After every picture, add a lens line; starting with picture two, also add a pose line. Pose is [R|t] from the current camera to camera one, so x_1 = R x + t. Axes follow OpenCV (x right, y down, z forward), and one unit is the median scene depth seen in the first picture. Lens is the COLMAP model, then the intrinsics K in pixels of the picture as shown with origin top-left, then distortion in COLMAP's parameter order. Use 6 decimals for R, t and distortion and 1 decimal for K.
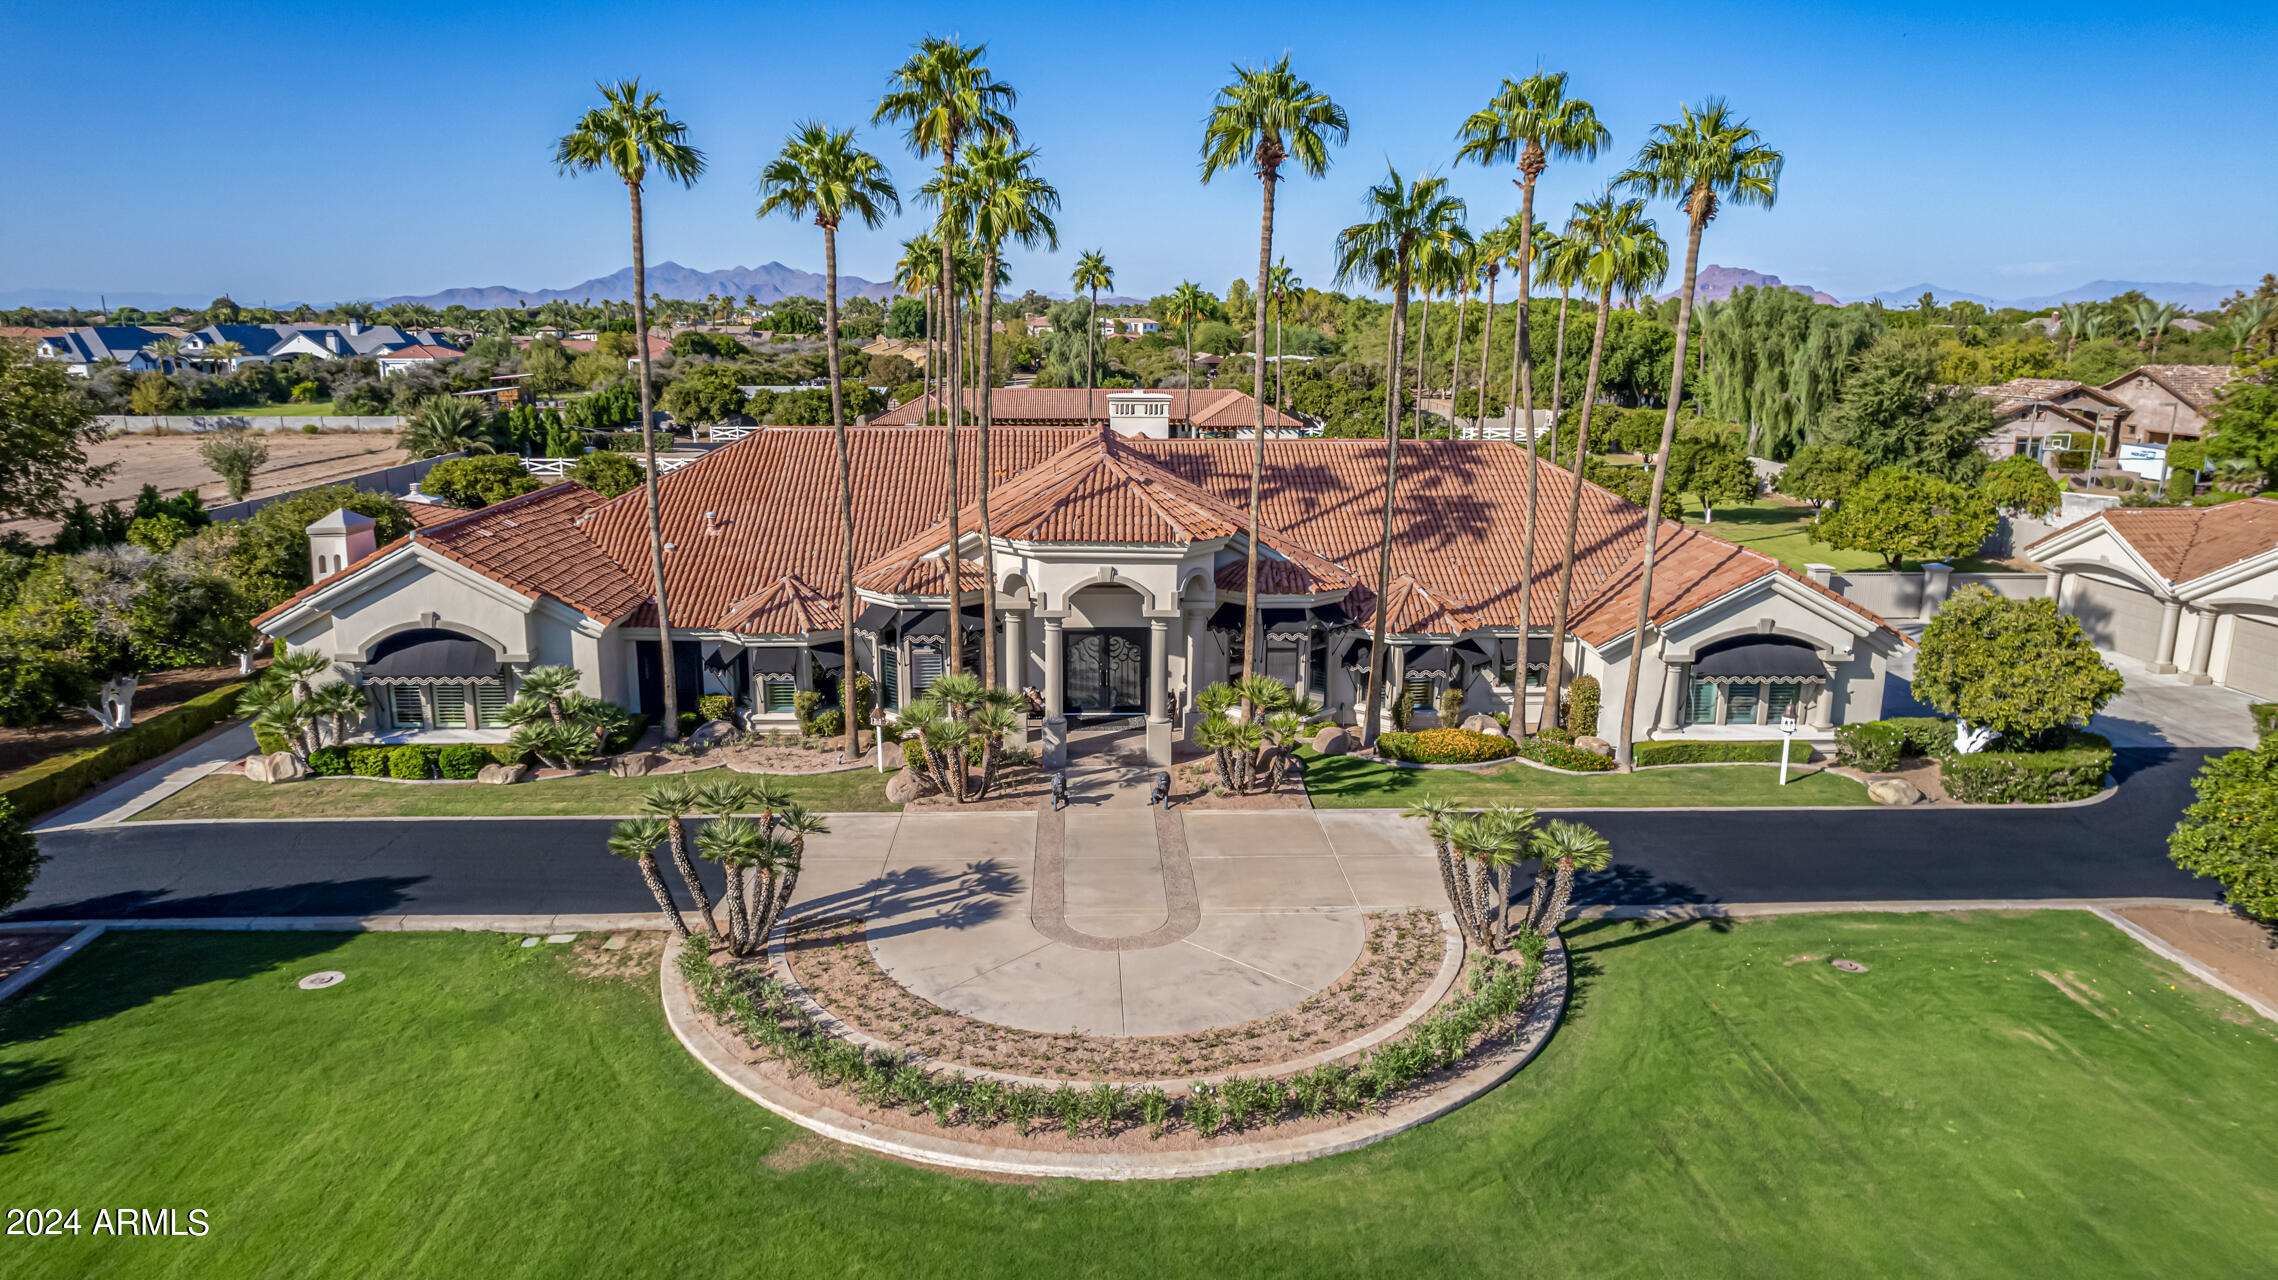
lens RADIAL K [[1454.5, 0, 1147.9], [0, 1454.5, 652.6], [0, 0, 1]] dist [-0.081976, 0.075537]
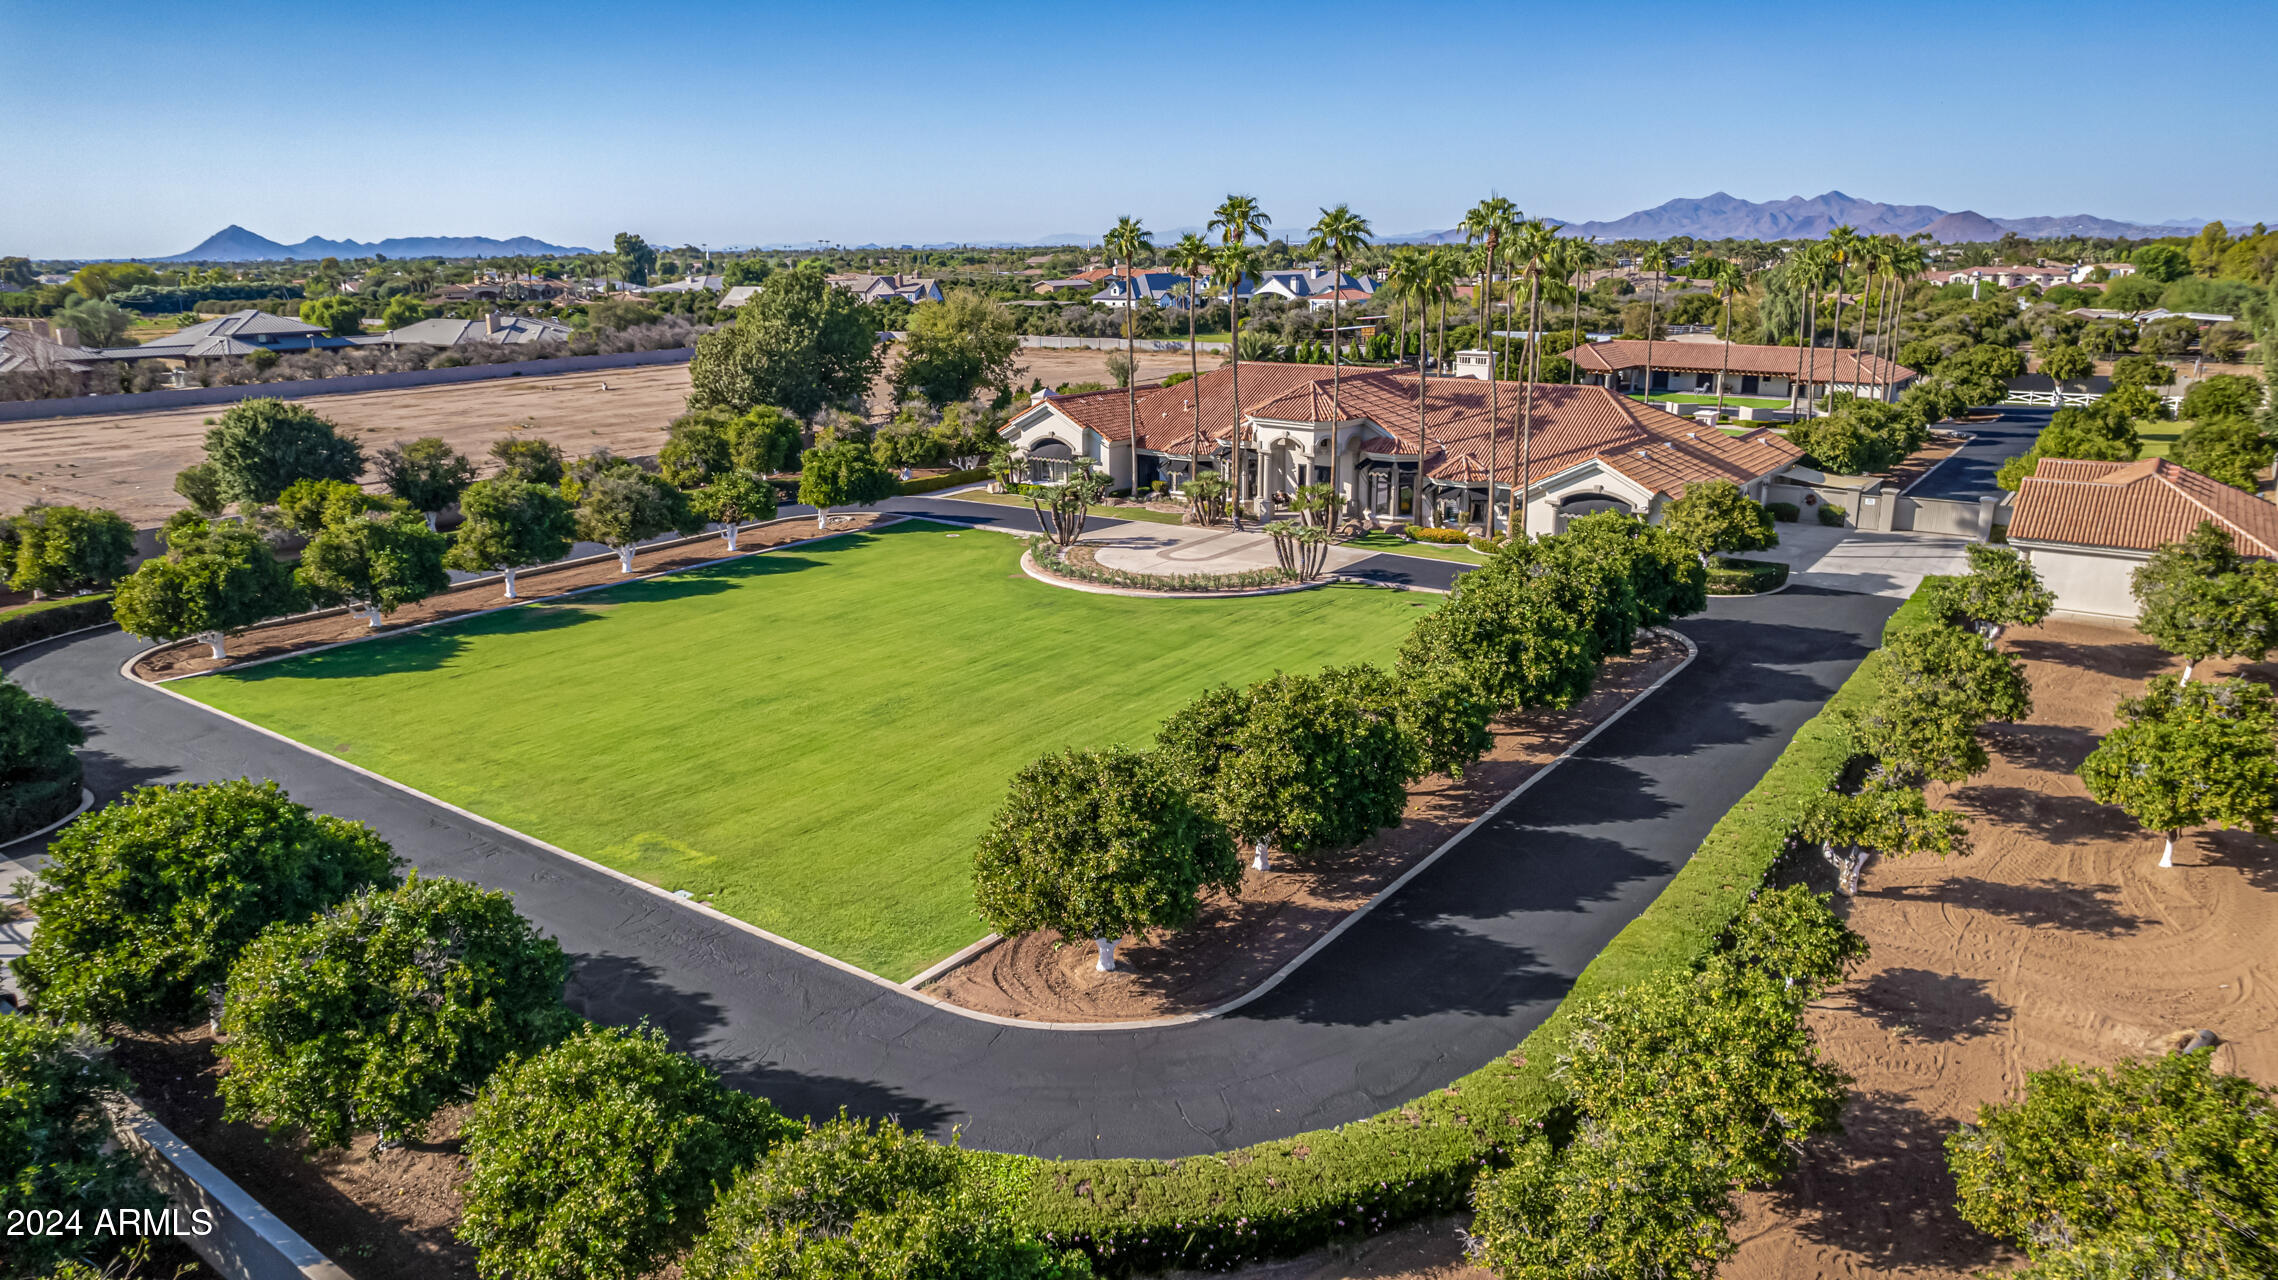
lens RADIAL K [[1472.5, 0, 1139.0], [0, 1472.5, 640.0], [0, 0, 1]] dist [-0.043990, 0.002783]
pose [[0.778428, 0.151877, -0.609084, 1.153485], [-0.132202, 0.988192, 0.077451, 0.105644], [0.613655, 0.020232, 0.789315, -0.848549]]
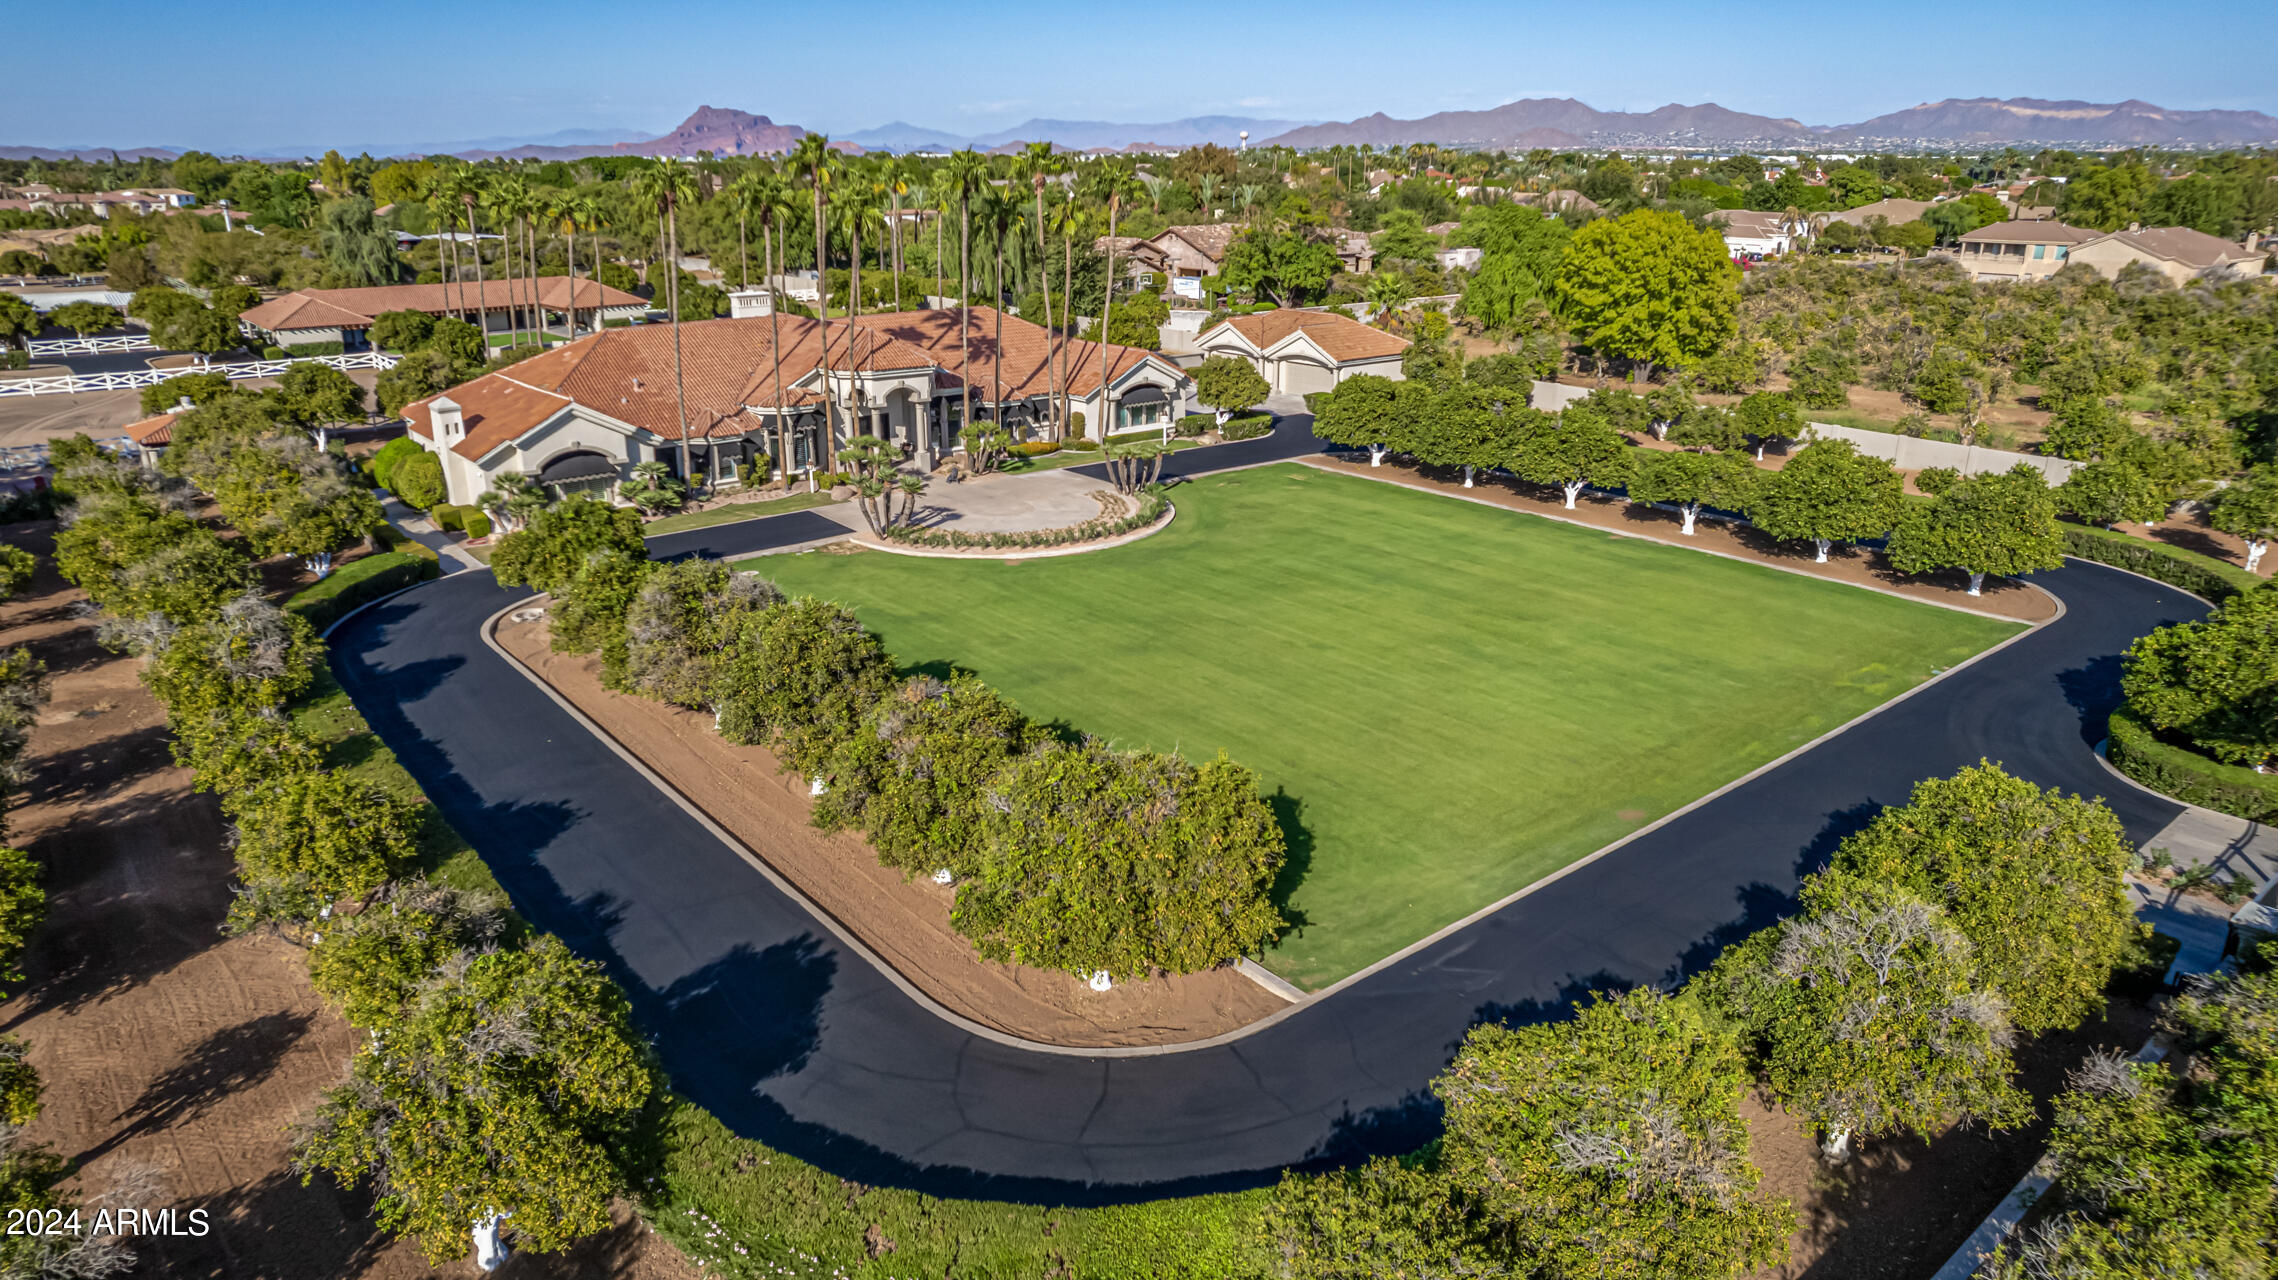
lens RADIAL K [[1454.5, 0, 1147.9], [0, 1454.5, 652.6], [0, 0, 1]] dist [-0.081976, 0.075537]
pose [[0.797645, -0.201191, 0.568581, -0.985548], [0.142295, 0.978885, 0.146754, 0.069729], [-0.586101, -0.036152, 0.809431, -0.910719]]
